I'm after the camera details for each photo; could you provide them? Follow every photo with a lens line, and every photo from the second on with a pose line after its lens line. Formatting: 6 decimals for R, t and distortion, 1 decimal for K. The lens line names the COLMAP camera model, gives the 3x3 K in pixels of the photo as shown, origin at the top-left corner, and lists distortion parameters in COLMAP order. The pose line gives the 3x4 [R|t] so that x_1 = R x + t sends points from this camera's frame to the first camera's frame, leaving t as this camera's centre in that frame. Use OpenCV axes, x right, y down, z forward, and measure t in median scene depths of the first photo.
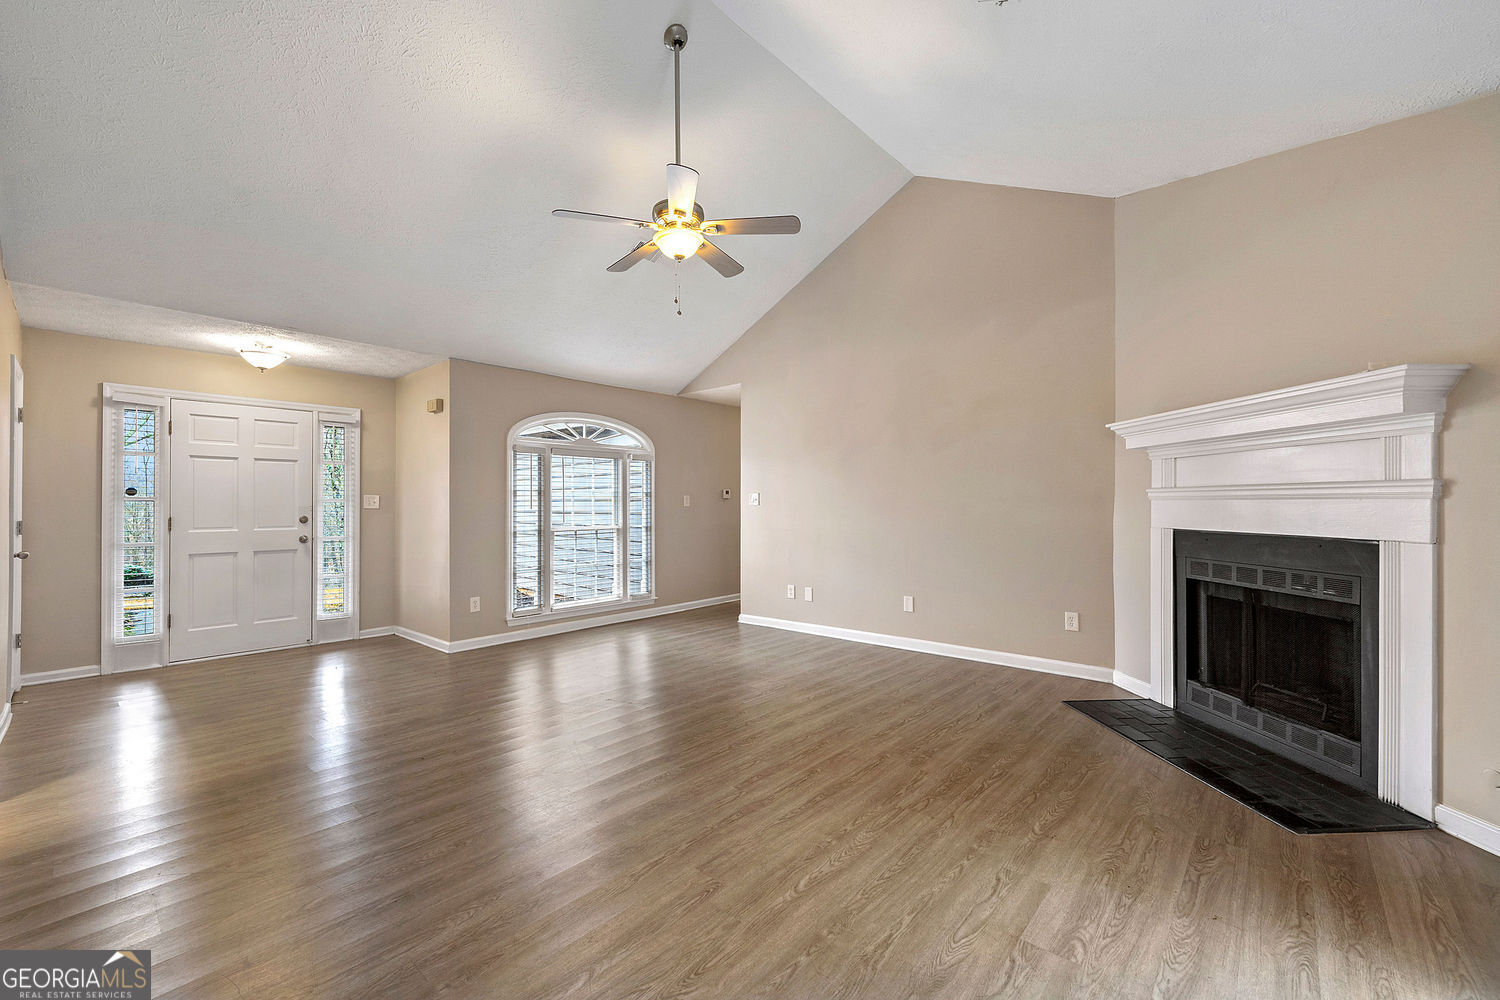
lens RADIAL K [[609.5, 0, 750.0], [0, 609.5, 500.0], [0, 0, 1]] dist [0.001553, 0.000054]
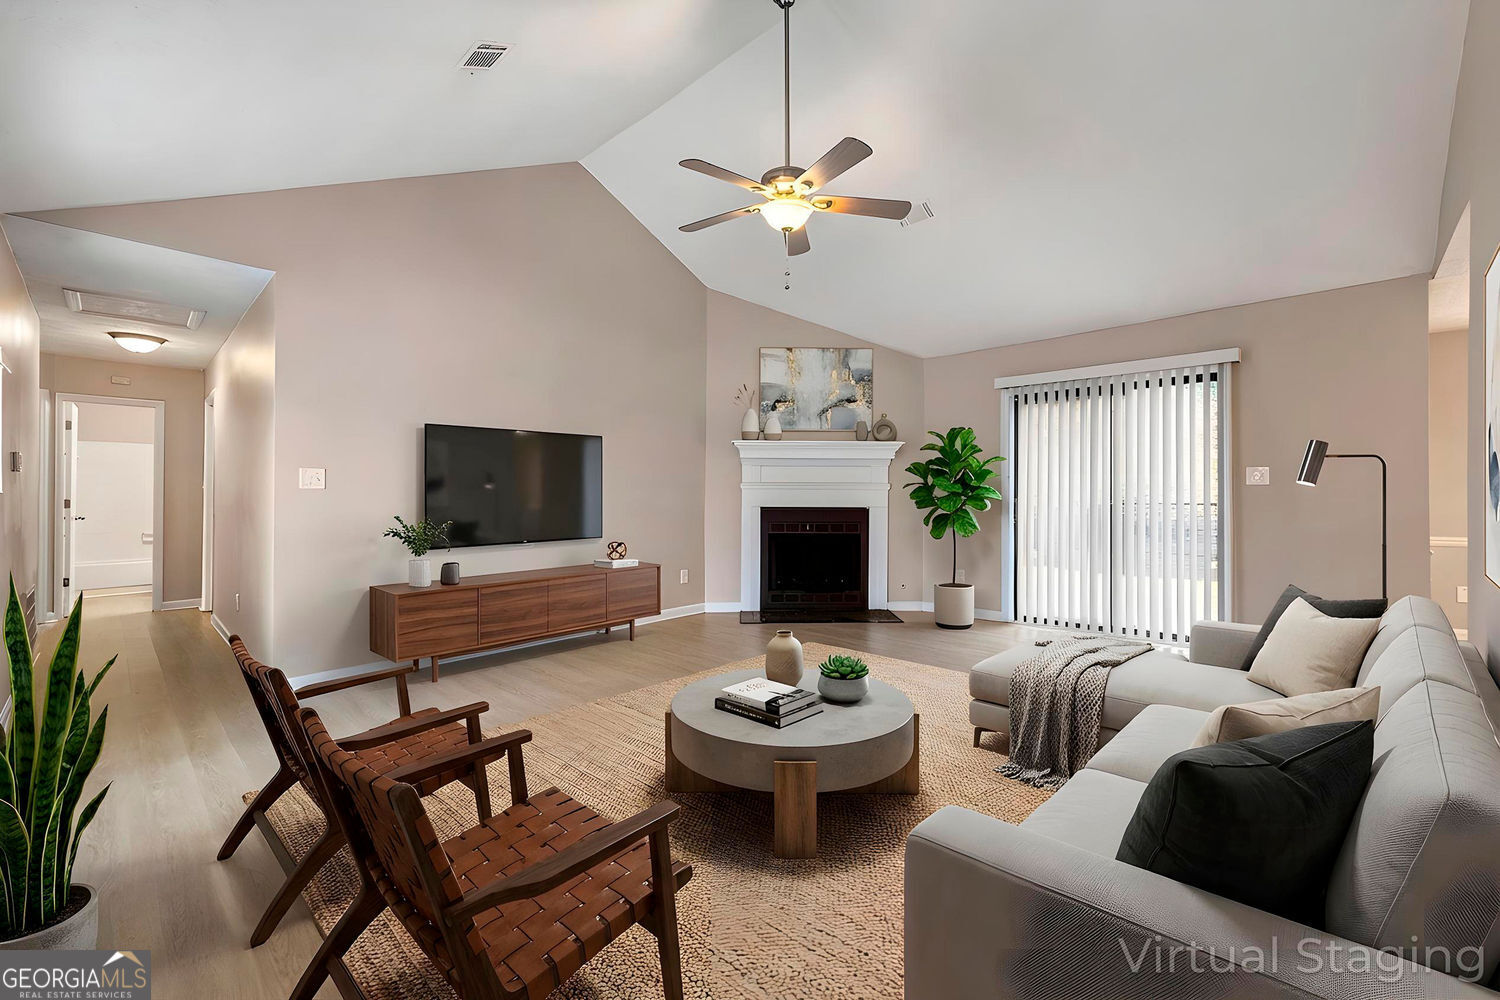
lens RADIAL K [[609.5, 0, 750.0], [0, 609.5, 500.0], [0, 0, 1]] dist [0.001553, 0.000054]
pose [[0.039830, -0.003136, 0.999202, -1.060850], [-0.010094, 0.999943, 0.003541, 0.022656], [-0.999155, -0.010227, 0.039796, 0.984284]]
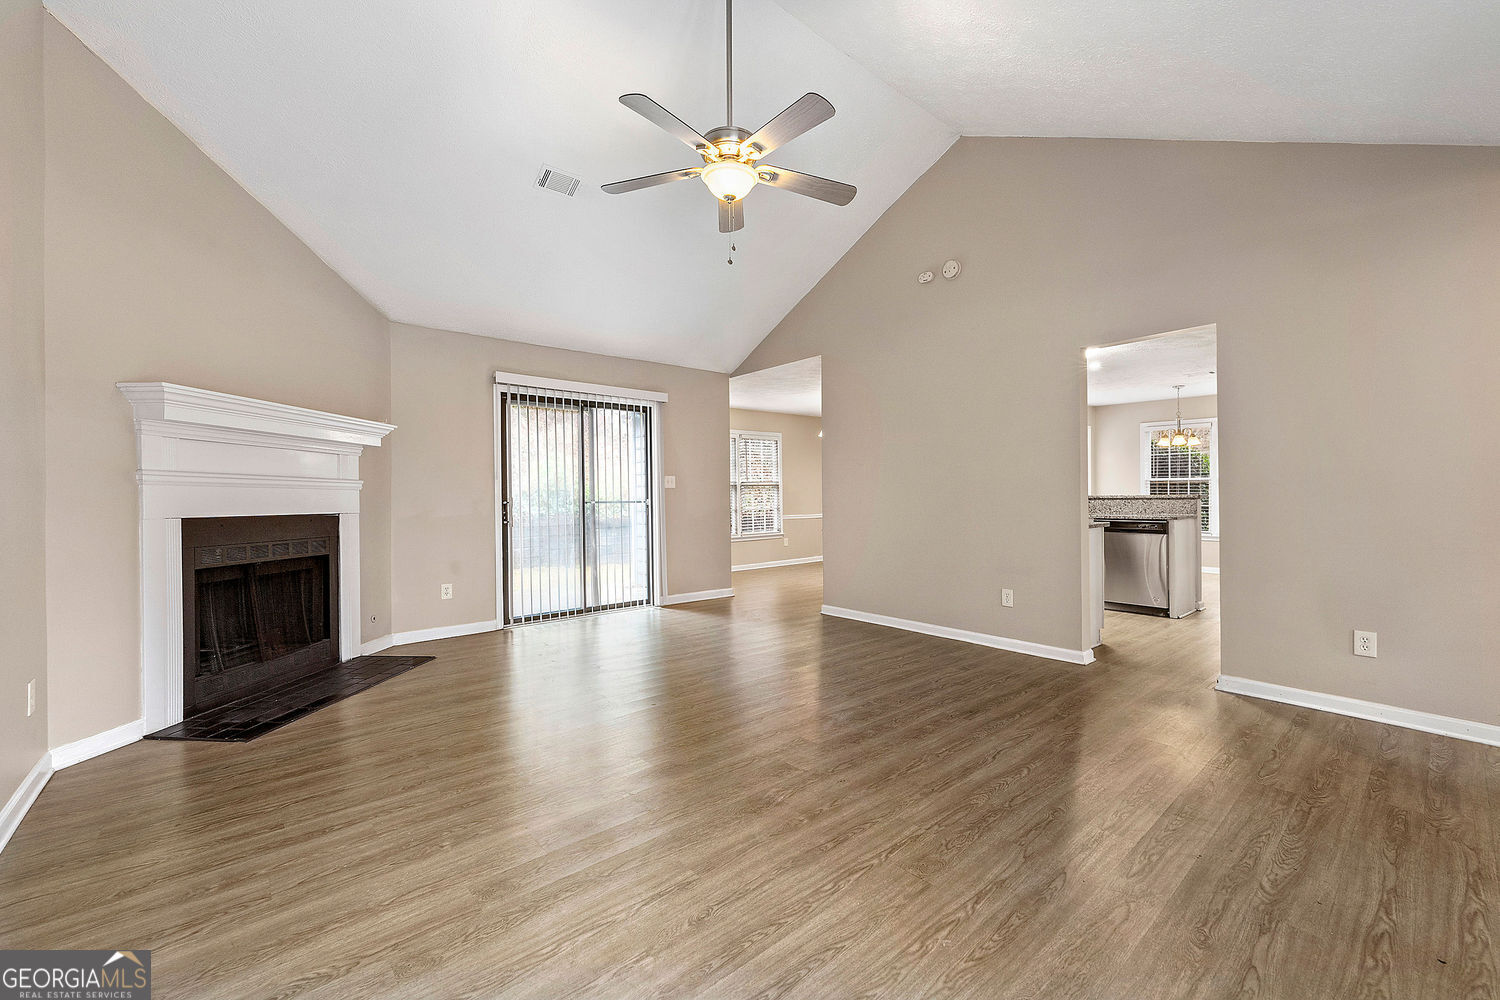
lens RADIAL K [[609.5, 0, 750.0], [0, 609.5, 500.0], [0, 0, 1]] dist [0.001553, 0.000054]
pose [[-0.991066, 0.009194, 0.133057, -0.249492], [0.008622, 0.999951, -0.004875, 0.033301], [-0.133095, -0.003684, -0.991096, 1.812339]]
